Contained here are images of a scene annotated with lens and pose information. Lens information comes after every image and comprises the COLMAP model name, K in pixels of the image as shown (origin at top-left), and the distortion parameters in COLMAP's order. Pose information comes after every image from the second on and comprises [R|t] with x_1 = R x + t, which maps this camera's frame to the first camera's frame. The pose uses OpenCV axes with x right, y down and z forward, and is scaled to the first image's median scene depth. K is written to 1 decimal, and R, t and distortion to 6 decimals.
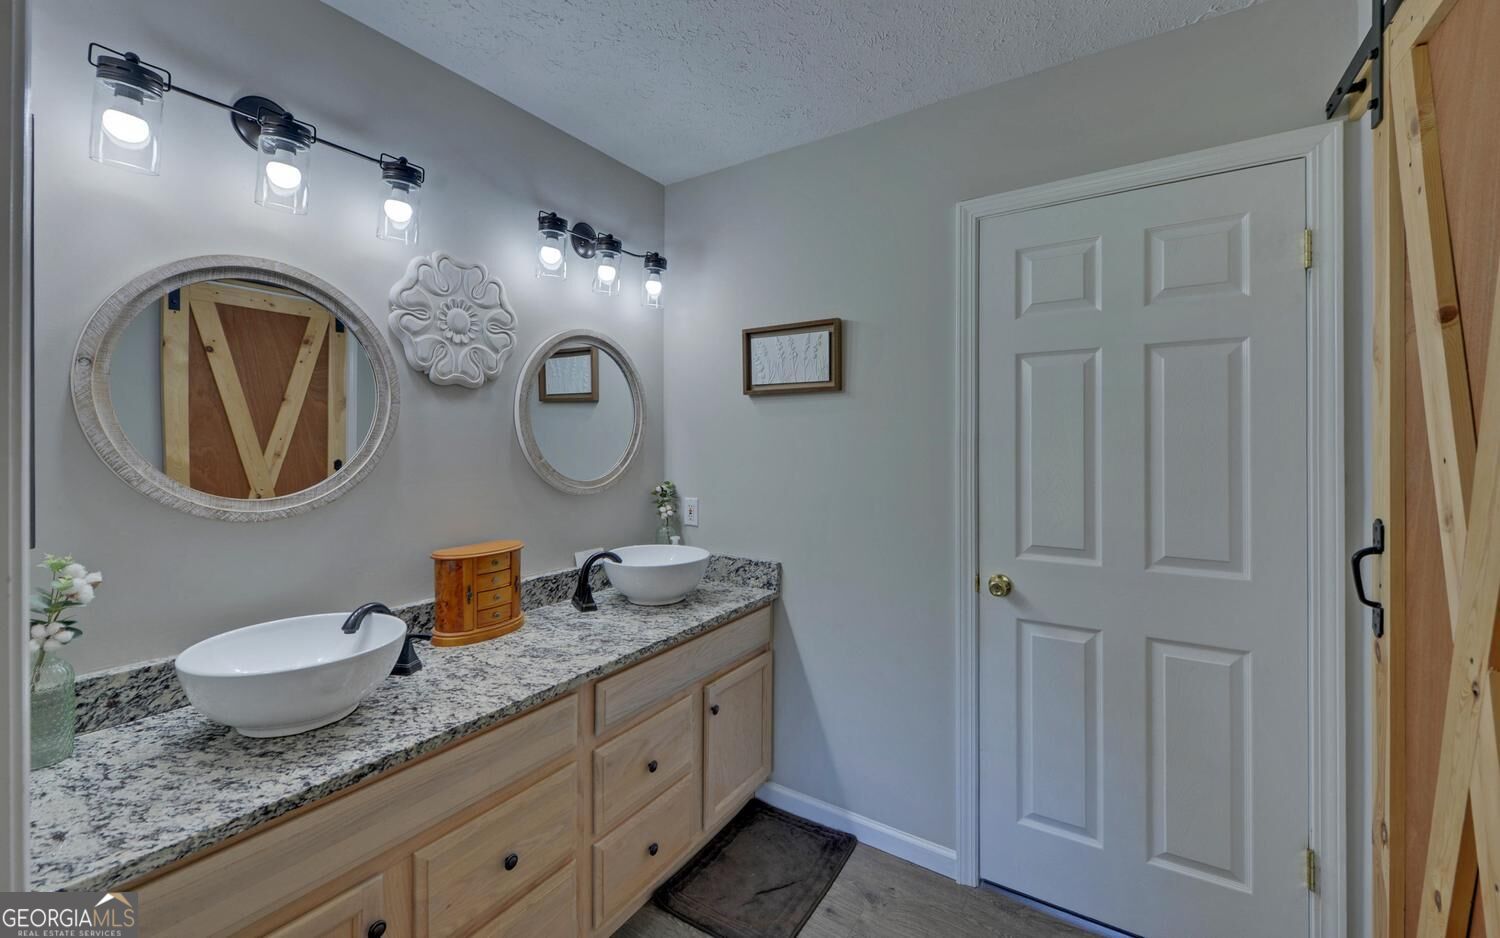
lens RADIAL K [[606.7, 0, 753.1], [0, 606.7, 438.0], [0, 0, 1]] dist [-0.014551, -0.000387]
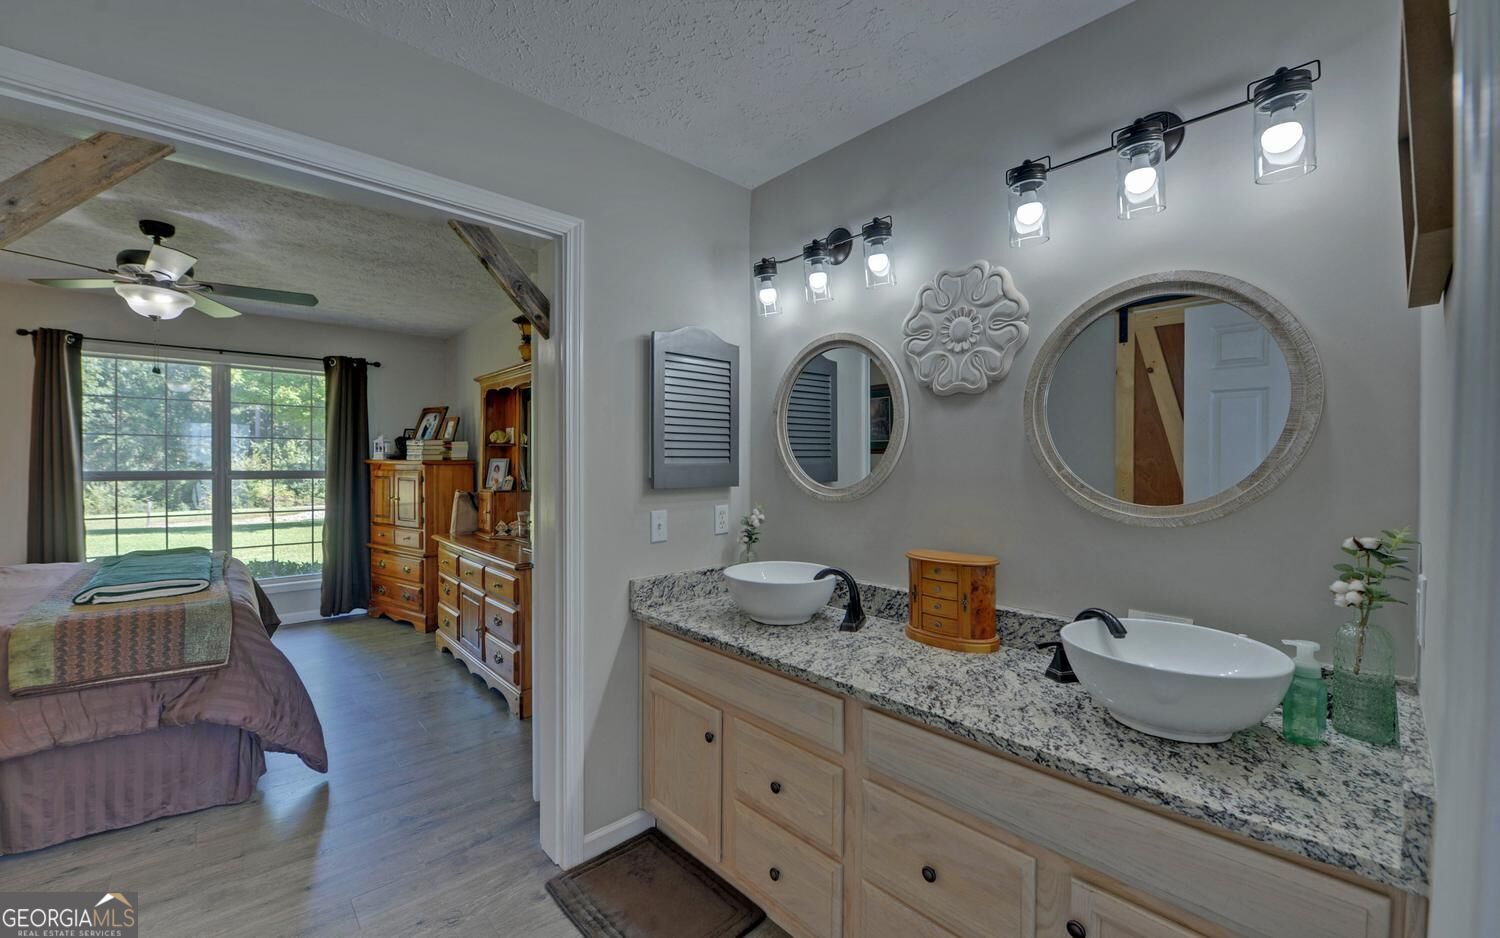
lens RADIAL K [[589.8, 0, 726.6], [0, 589.8, 462.8], [0, 0, 1]] dist [-0.015685, -0.000305]
pose [[-0.285926, 0.003634, -0.958245, 0.609789], [0.006119, 0.999979, 0.001967, 0.026469], [0.958232, -0.005301, -0.285943, 0.975664]]
